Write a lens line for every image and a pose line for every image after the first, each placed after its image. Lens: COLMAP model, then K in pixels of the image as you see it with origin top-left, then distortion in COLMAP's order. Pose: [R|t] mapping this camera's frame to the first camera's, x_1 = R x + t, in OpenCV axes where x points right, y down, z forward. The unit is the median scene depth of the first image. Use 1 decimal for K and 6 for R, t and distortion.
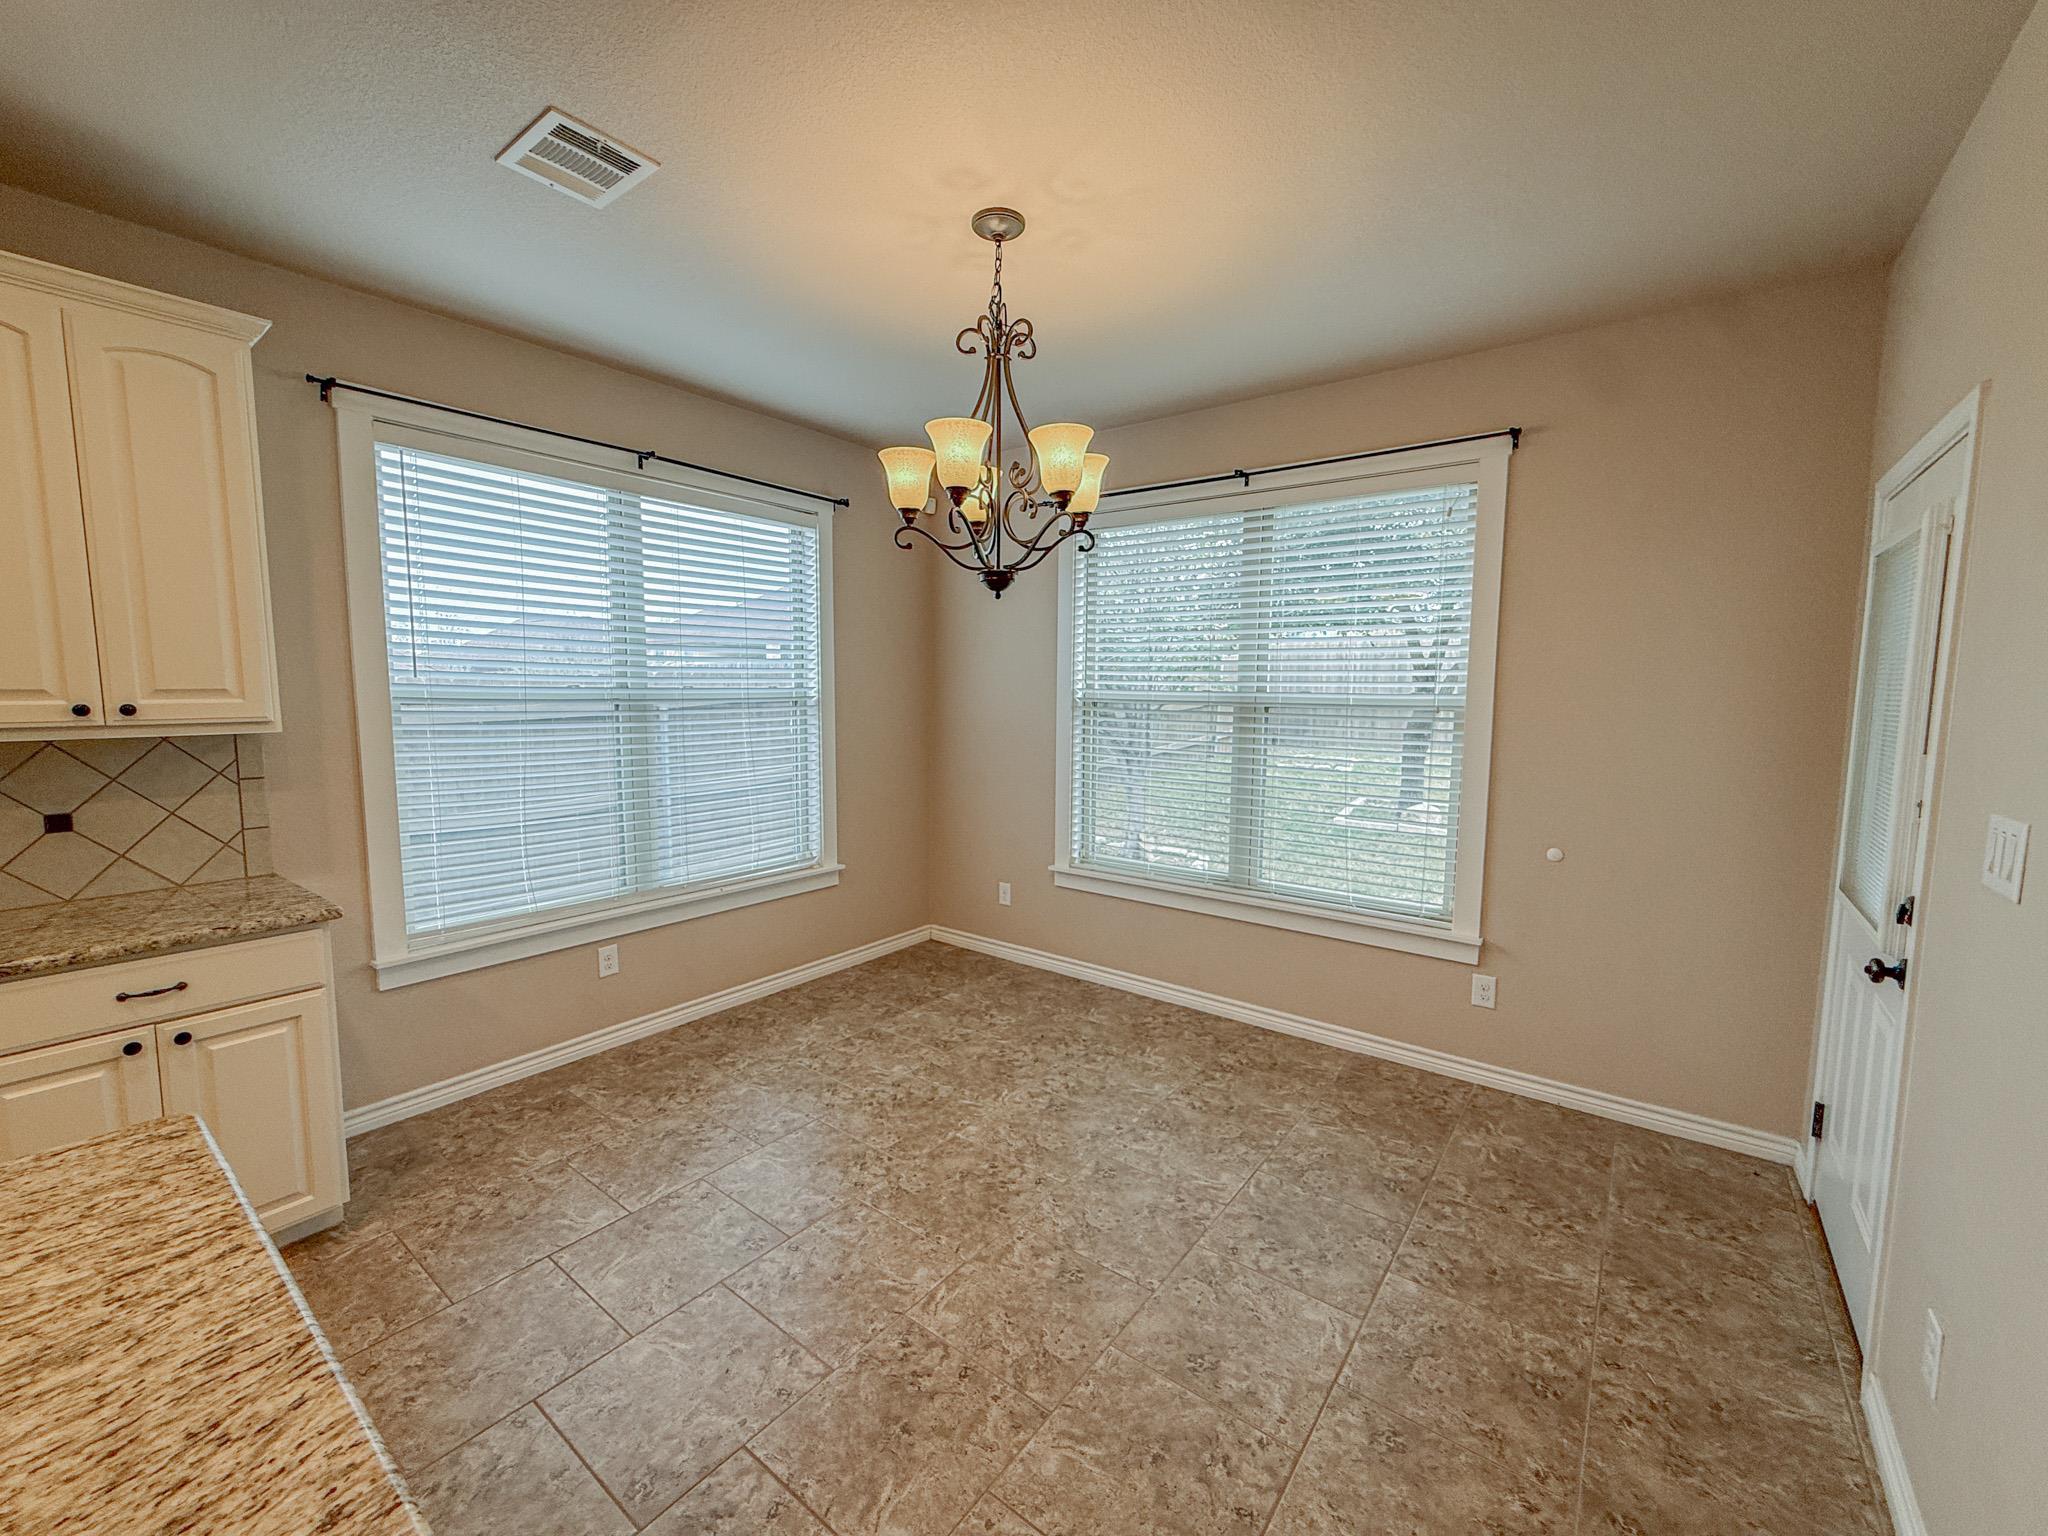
lens RADIAL K [[823.0, 0, 1023.2], [0, 823.0, 771.2], [0, 0, 1]] dist [-0.003434, 0.000045]
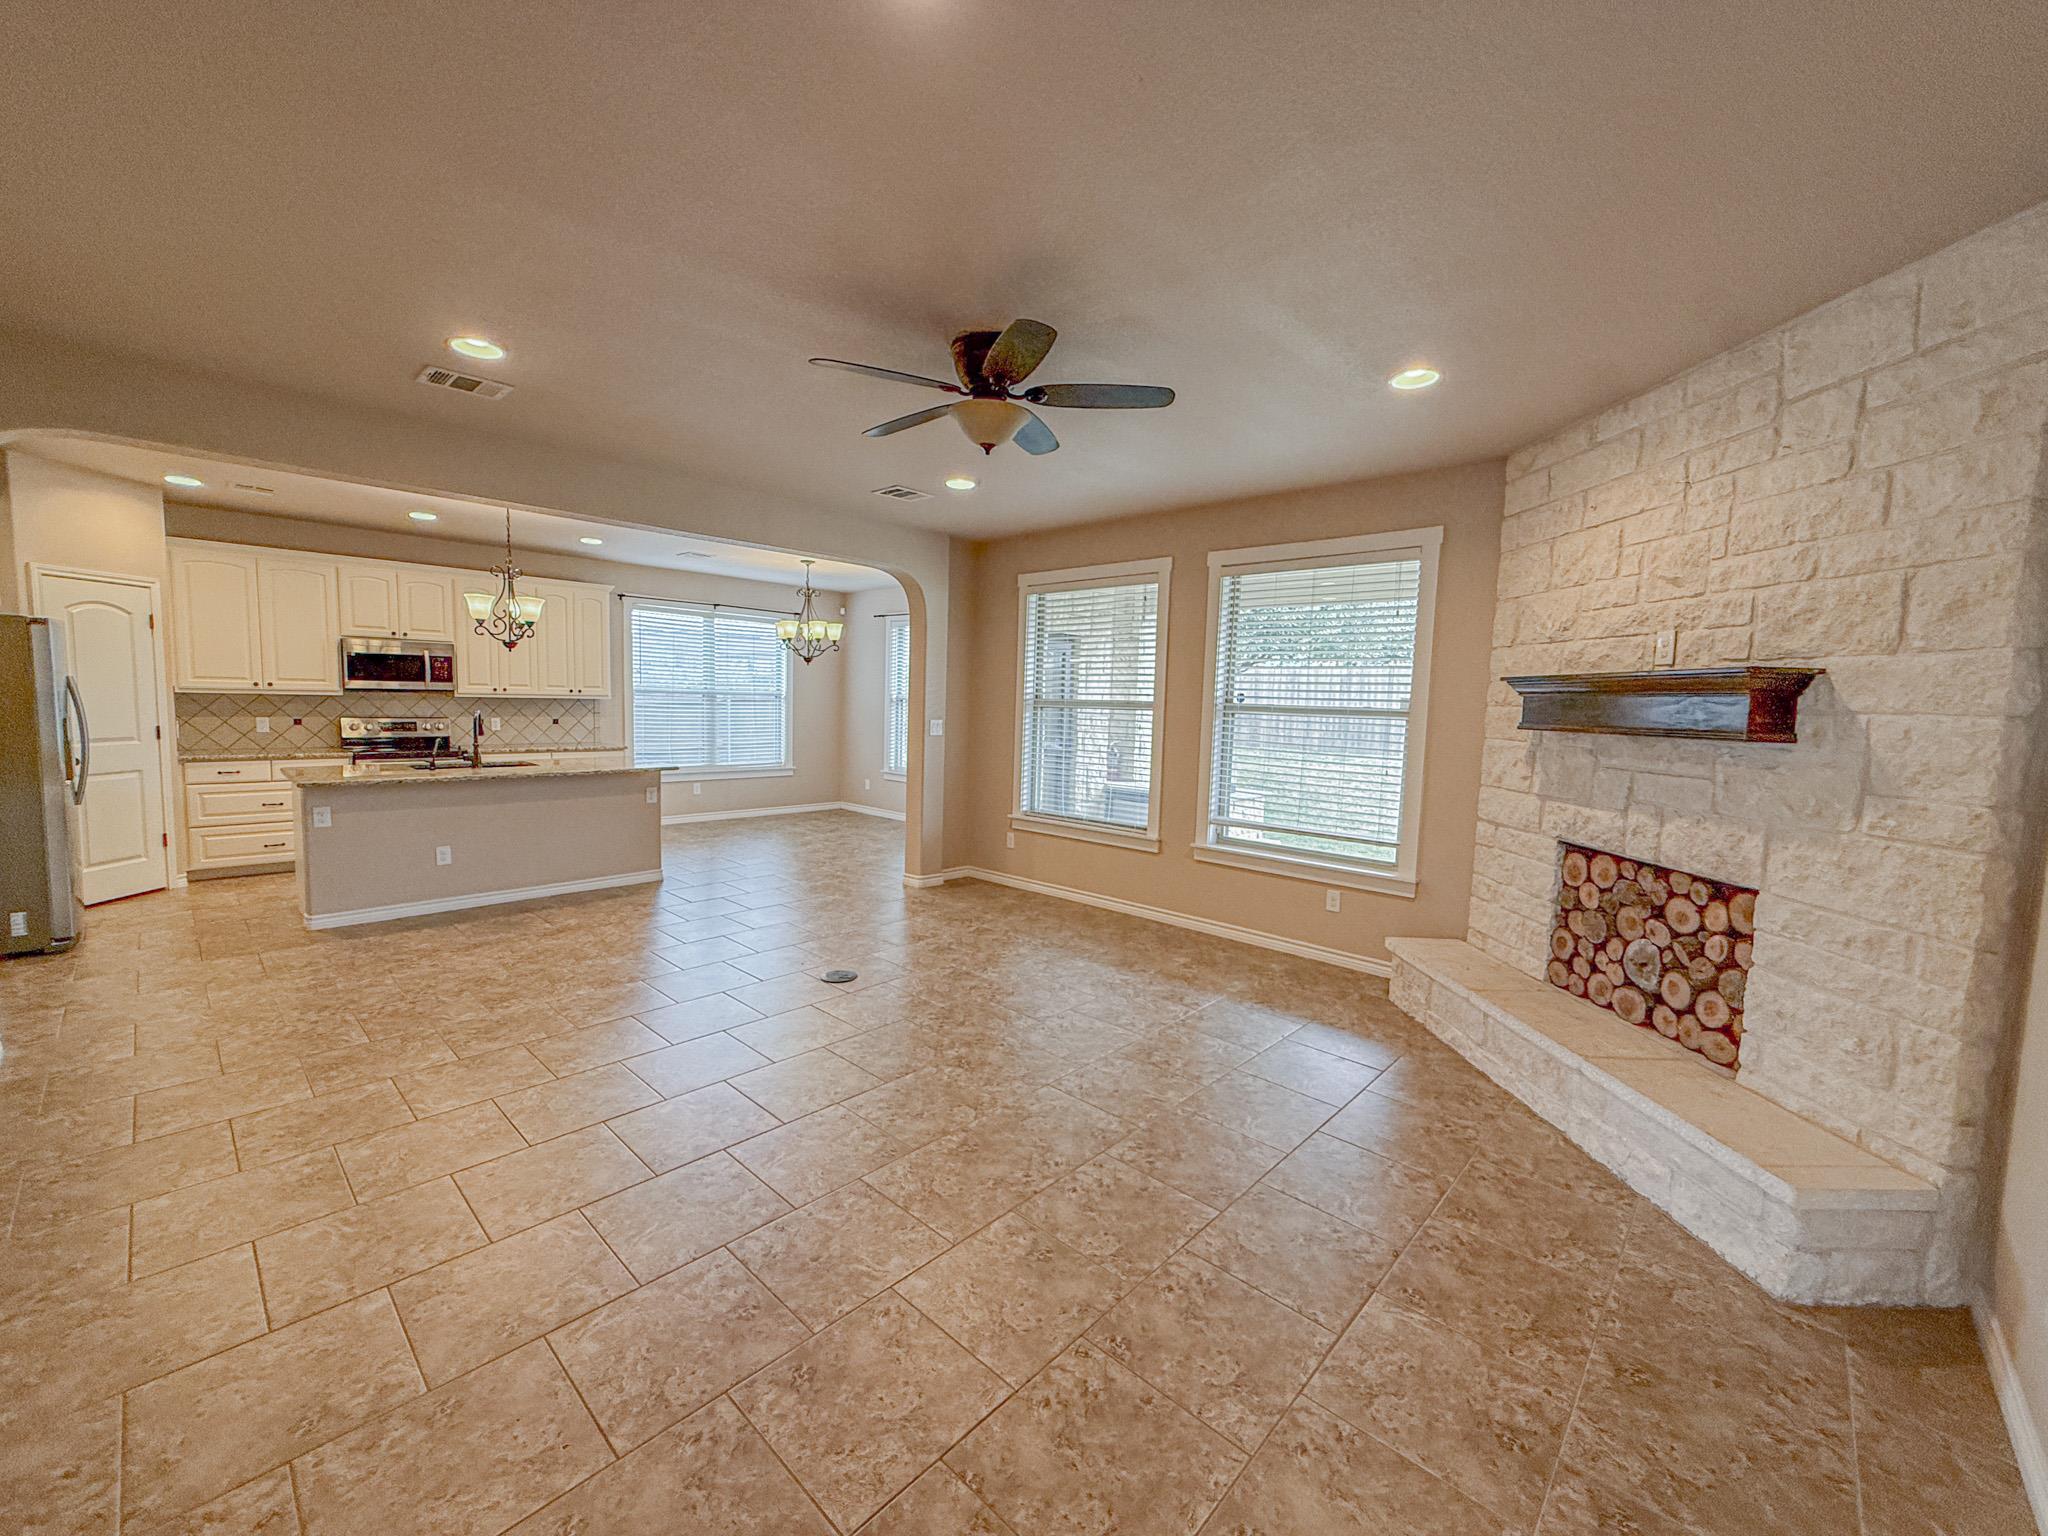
lens RADIAL K [[820.2, 0, 1021.6], [0, 820.2, 766.9], [0, 0, 1]] dist [0.000904, 0.000084]
pose [[0.994557, 0.030762, -0.099548, 1.257072], [-0.032564, 0.999333, -0.016525, 0.254130], [0.098973, 0.019677, 0.994896, -2.412231]]
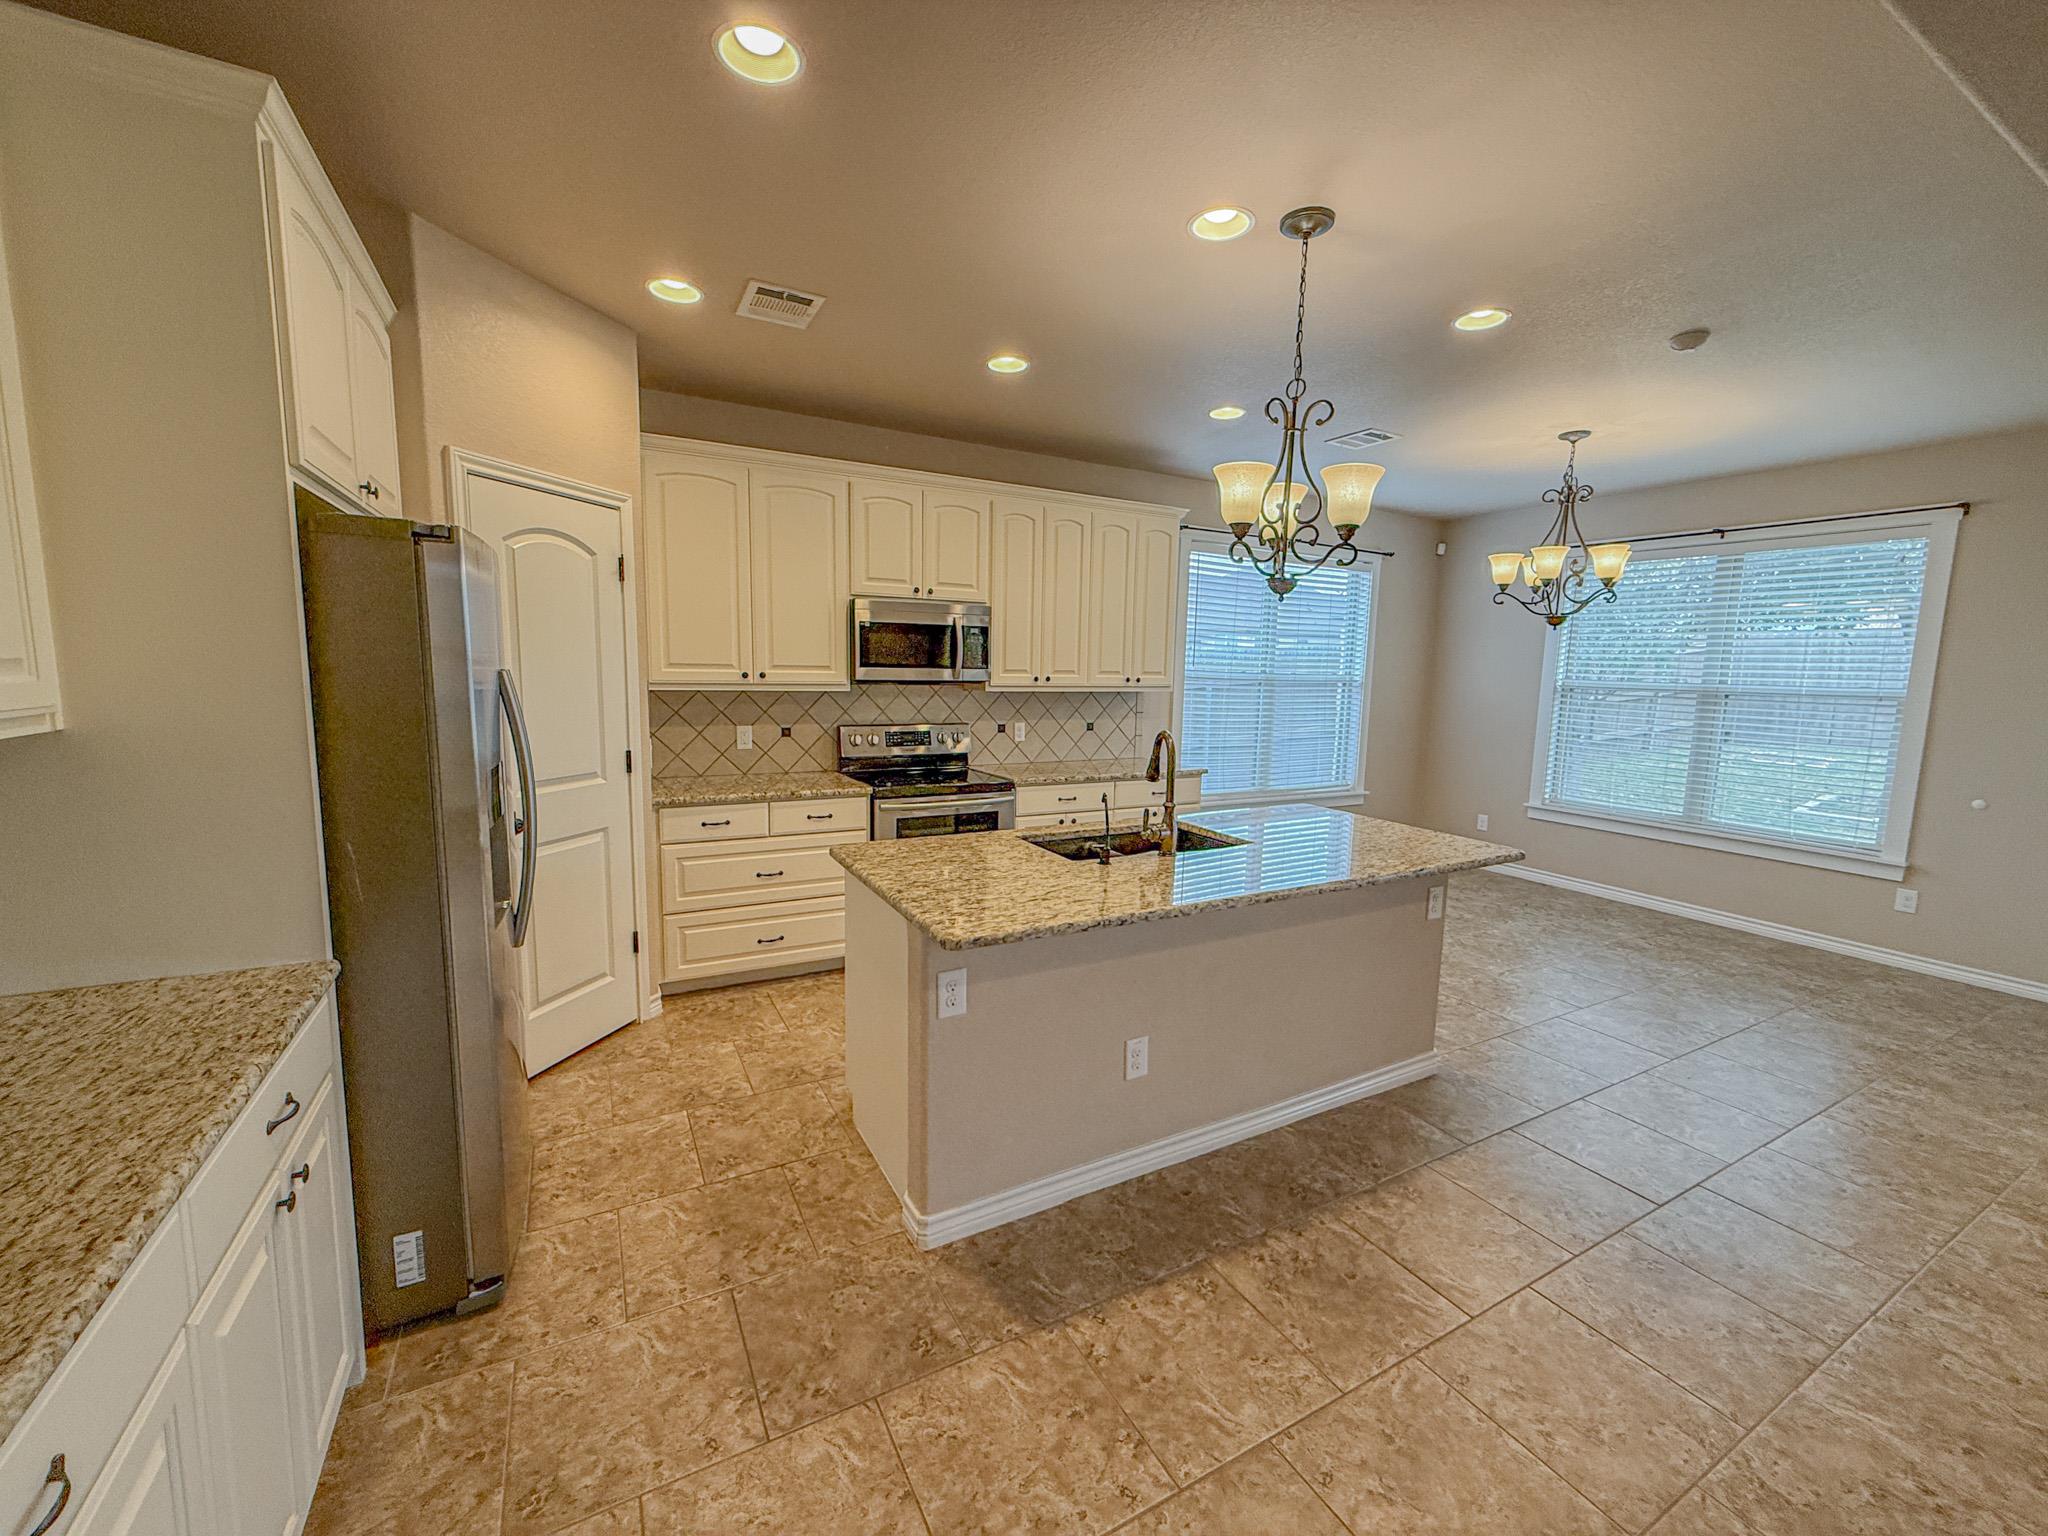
lens RADIAL K [[815.2, 0, 1024.0], [0, 815.2, 768.0], [0, 0, 1]] dist [0.001595, 0.000432]
pose [[0.914730, 0.063926, -0.398976, -0.387327], [-0.057186, 0.997948, 0.028786, 0.123325], [0.399997, -0.003516, 0.916510, -1.234194]]
